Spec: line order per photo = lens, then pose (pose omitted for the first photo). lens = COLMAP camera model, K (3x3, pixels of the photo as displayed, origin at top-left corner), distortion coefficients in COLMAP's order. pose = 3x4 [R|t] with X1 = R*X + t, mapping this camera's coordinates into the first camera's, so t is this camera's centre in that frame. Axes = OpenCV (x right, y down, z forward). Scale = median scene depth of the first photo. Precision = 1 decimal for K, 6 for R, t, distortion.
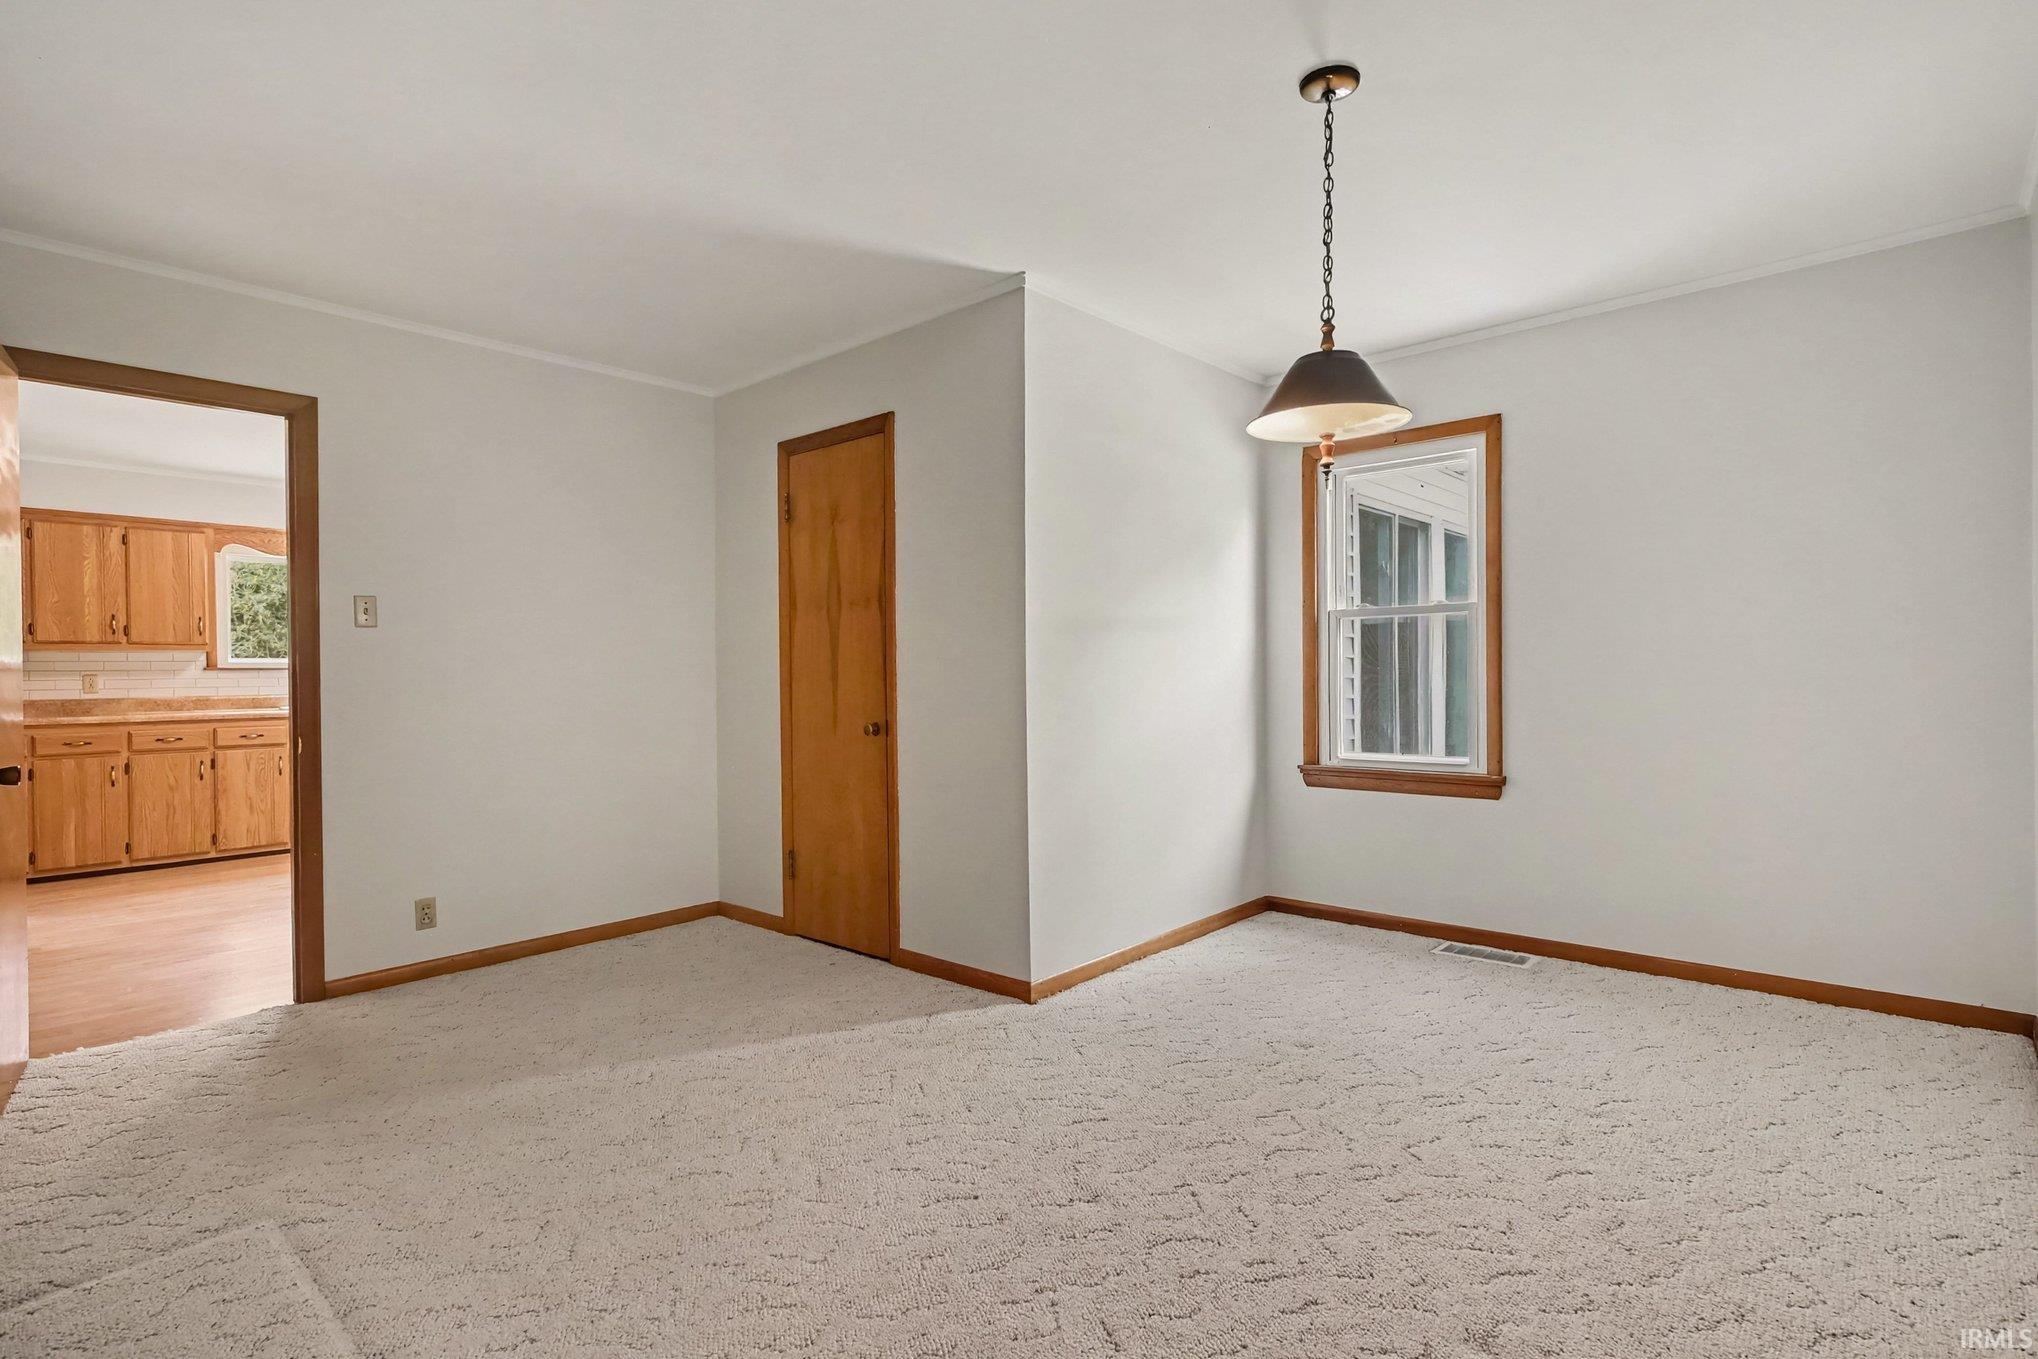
lens RADIAL K [[988.5, 0, 1015.5], [0, 988.5, 681.8], [0, 0, 1]] dist [-0.000239, 0.000664]
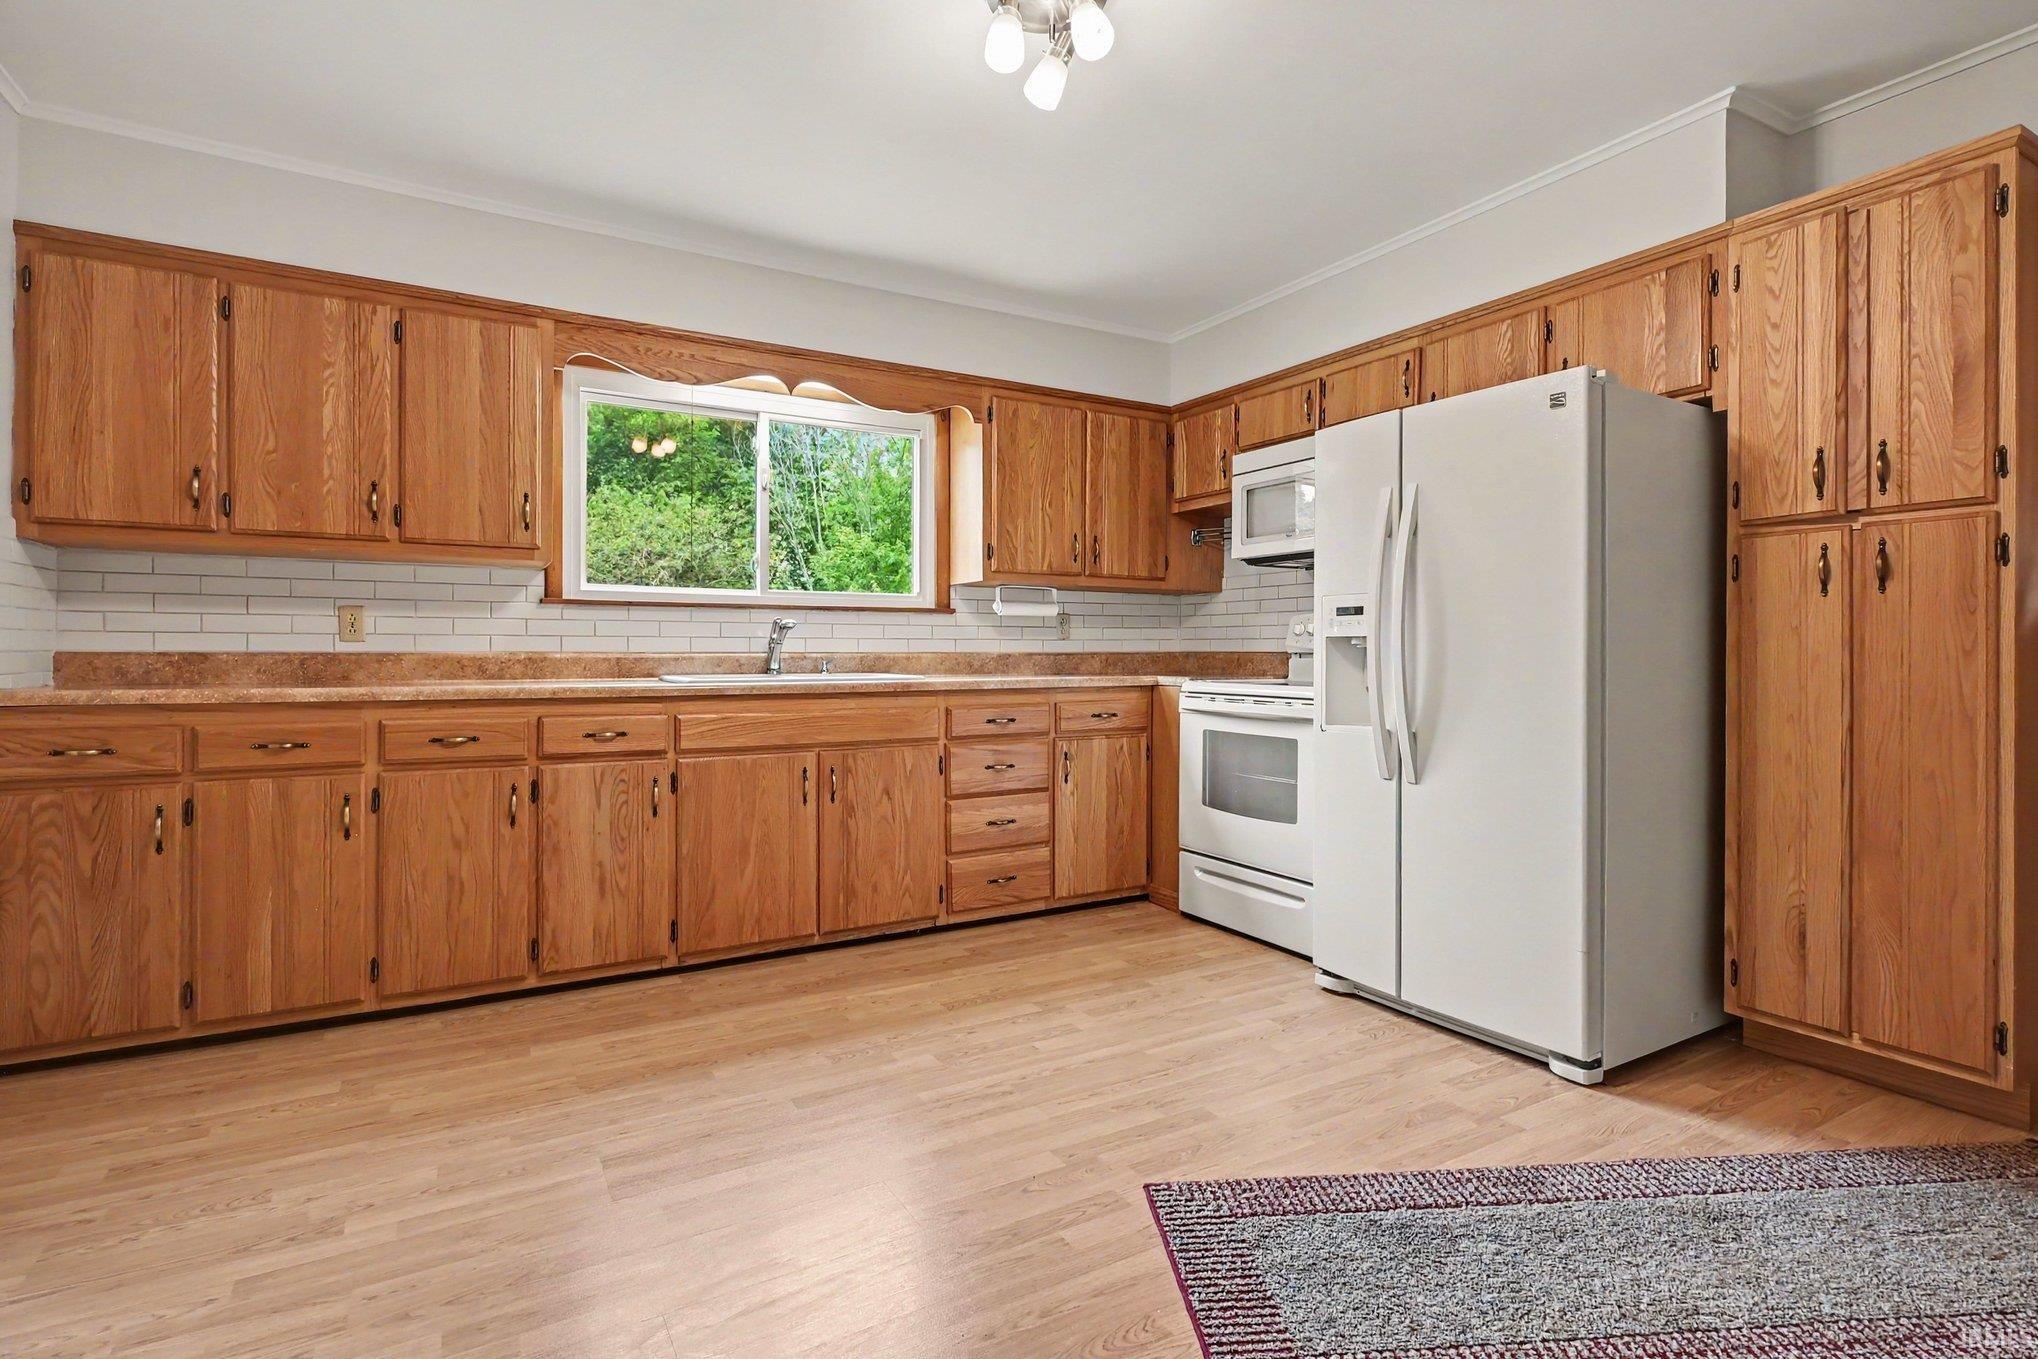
lens RADIAL K [[988.5, 0, 1013.2], [0, 988.5, 655.5], [0, 0, 1]] dist [-0.000239, 0.000664]
pose [[0.949848, 0.012746, -0.312453, -0.447015], [-0.015586, 0.999857, -0.006594, 0.016958], [0.312324, 0.011133, 0.949910, 0.621478]]
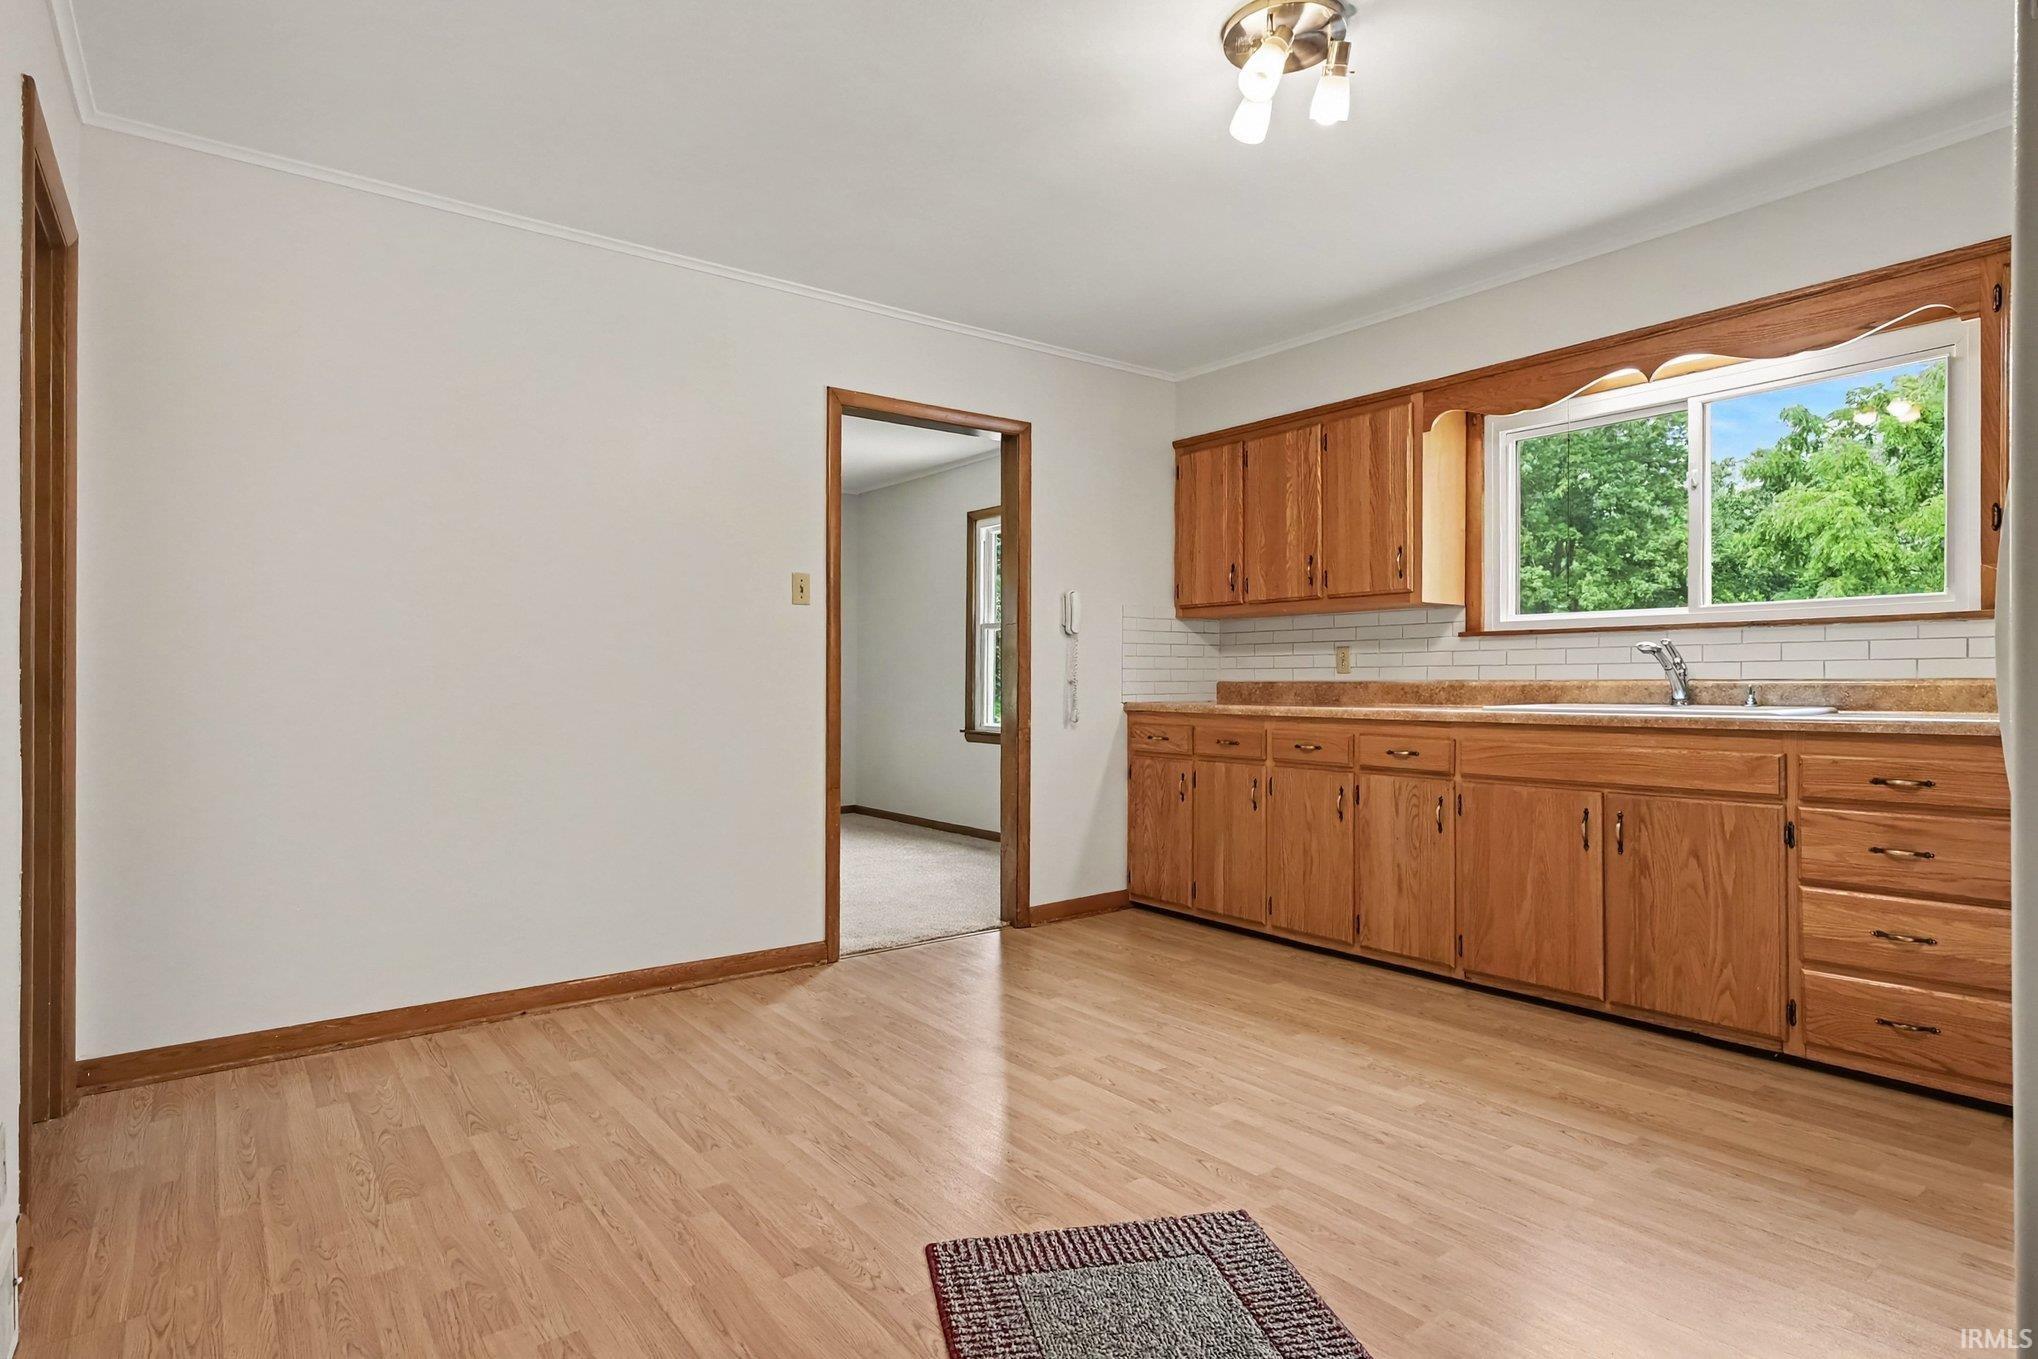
lens RADIAL K [[1055.8, 0, 1018.3], [0, 1055.8, 676.2], [0, 0, 1]] dist [-0.003288, 0.001102]
pose [[-0.177412, 0.005664, -0.984120, -0.165826], [-0.007710, 0.999945, 0.007145, 0.010053], [0.984106, 0.008855, -0.177358, 0.916444]]
